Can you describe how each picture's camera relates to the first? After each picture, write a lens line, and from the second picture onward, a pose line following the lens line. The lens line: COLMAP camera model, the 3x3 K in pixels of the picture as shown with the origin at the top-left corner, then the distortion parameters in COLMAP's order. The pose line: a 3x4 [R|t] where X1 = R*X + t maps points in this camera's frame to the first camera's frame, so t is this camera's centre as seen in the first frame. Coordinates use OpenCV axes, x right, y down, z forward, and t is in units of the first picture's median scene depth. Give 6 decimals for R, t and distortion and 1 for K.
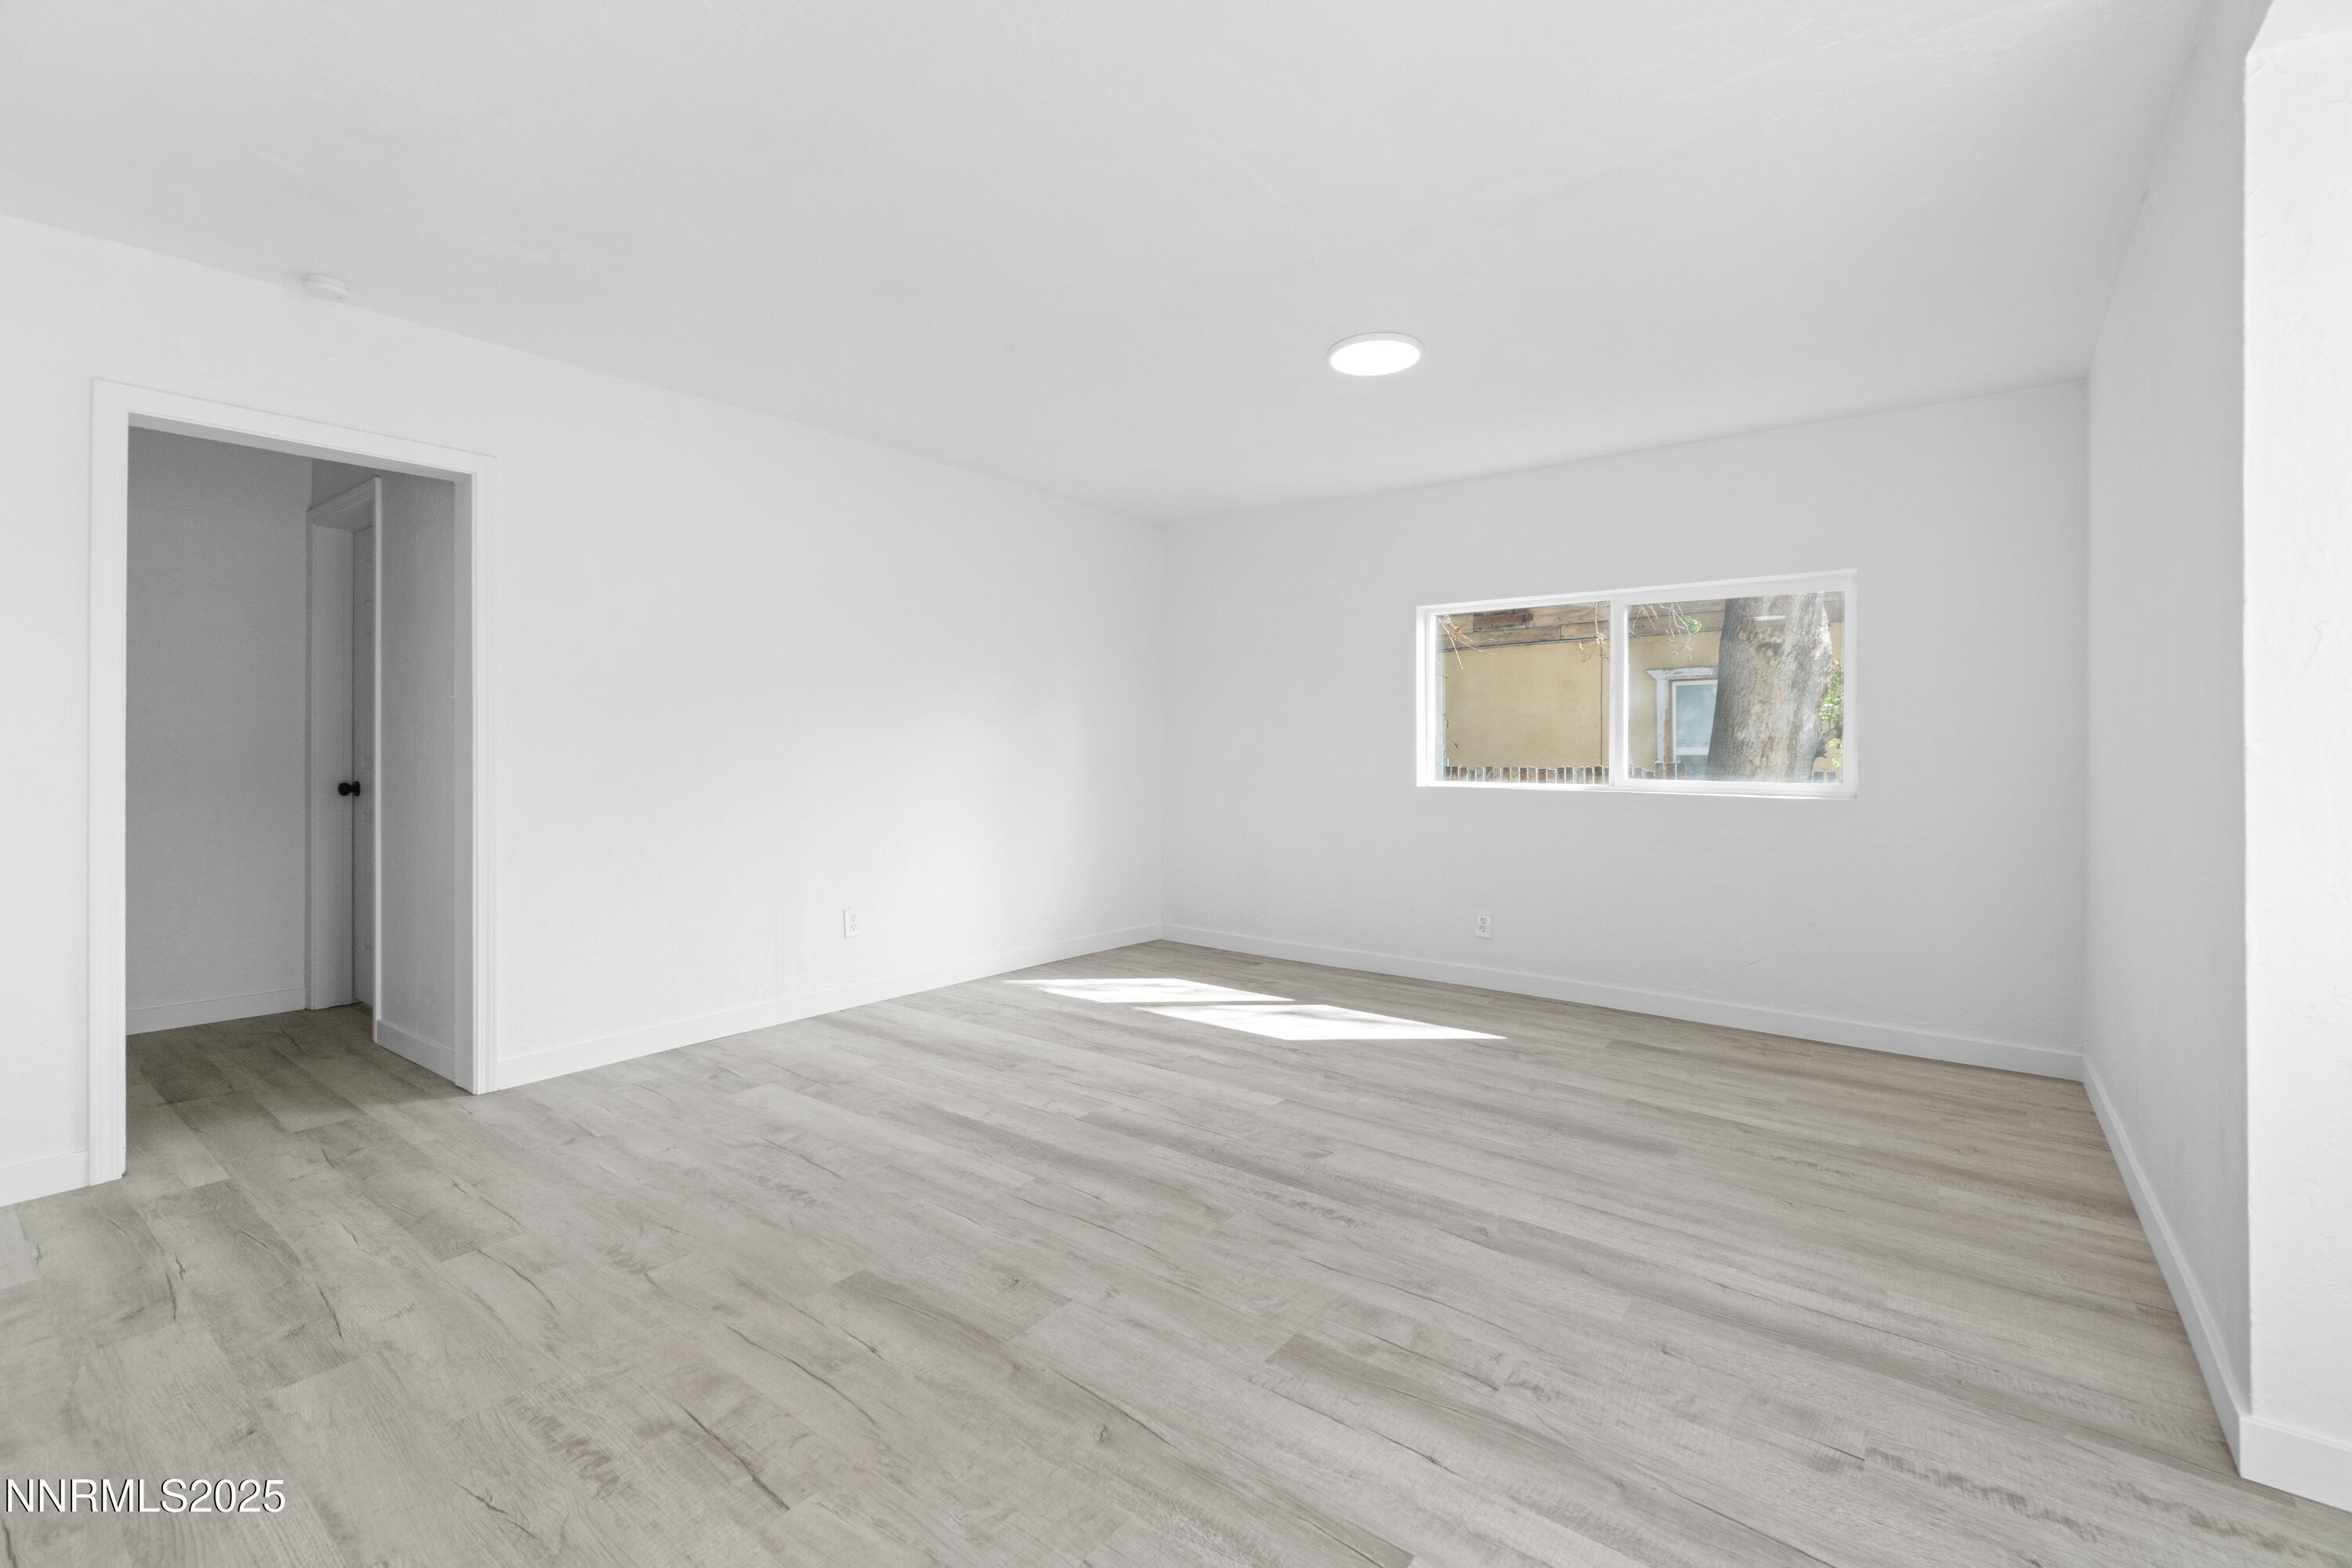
lens RADIAL K [[1013.0, 0, 1161.7], [0, 1013.0, 773.8], [0, 0, 1]] dist [-0.002640, 0.001028]
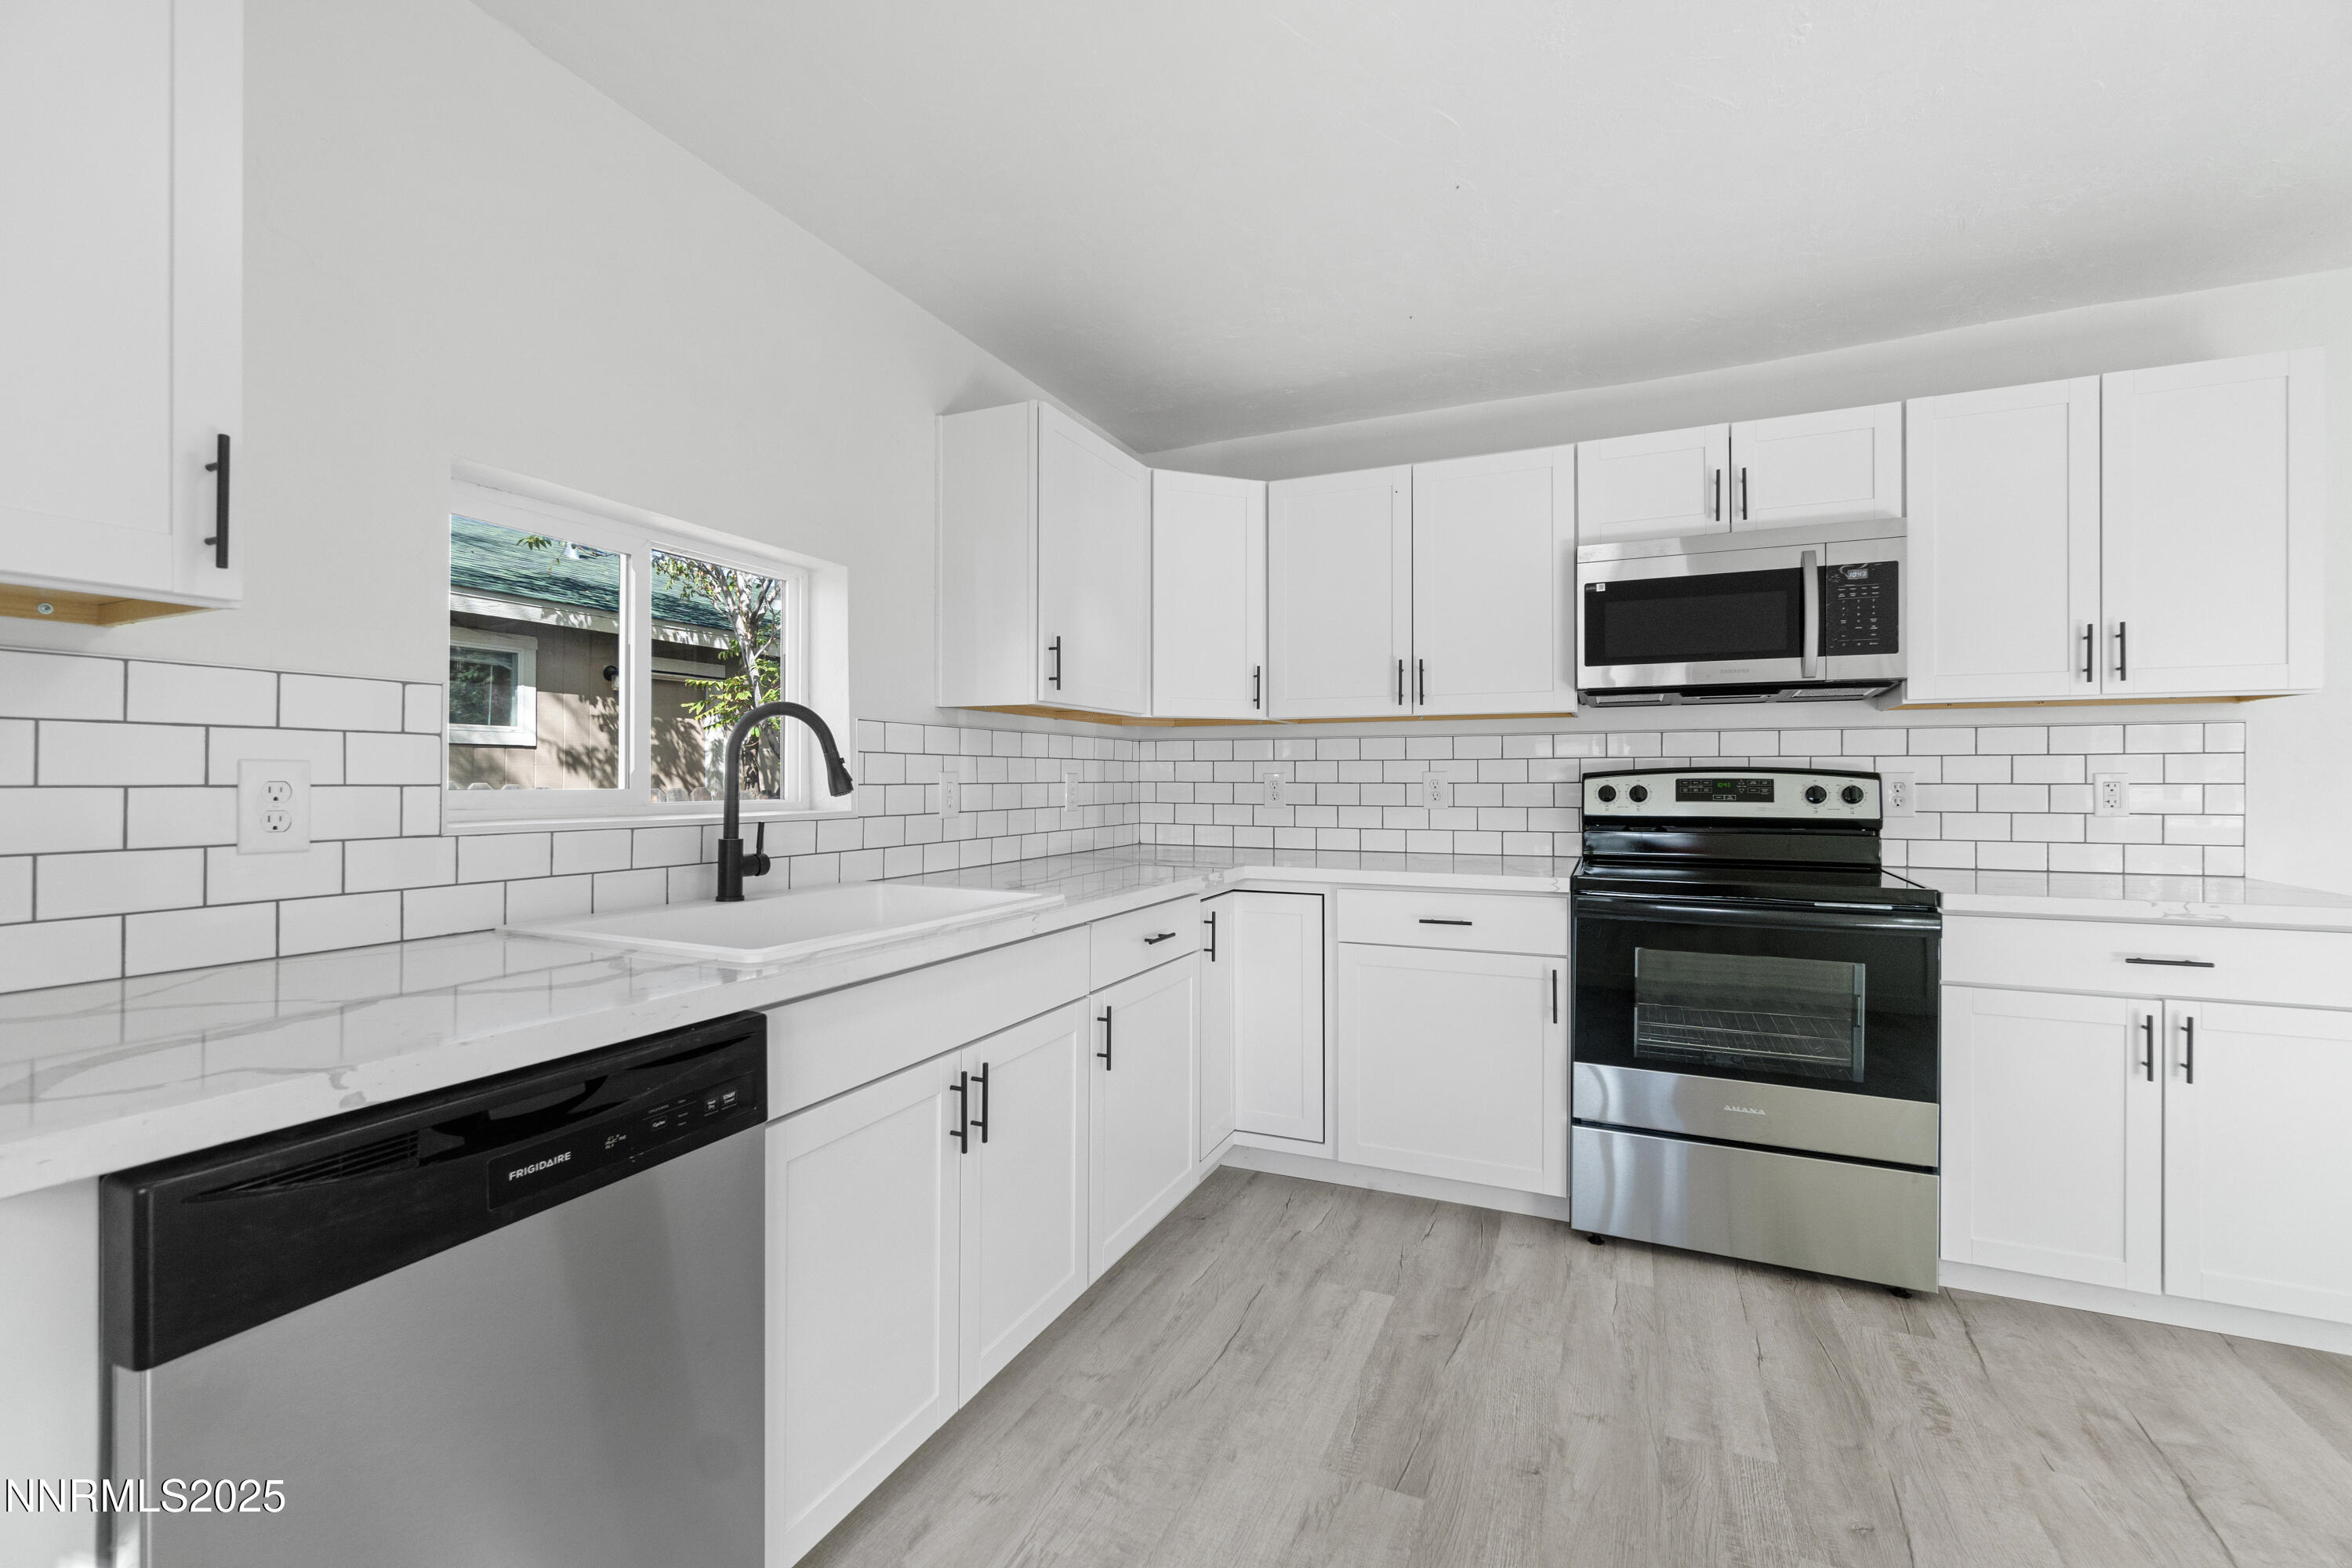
lens RADIAL K [[1013.0, 0, 1161.7], [0, 1013.0, 773.8], [0, 0, 1]] dist [-0.002640, 0.001028]
pose [[0.236016, 0.000135, -0.971749, 0.262179], [-0.011759, 0.999927, -0.002717, -0.096429], [0.971678, 0.012068, 0.236000, 0.948528]]
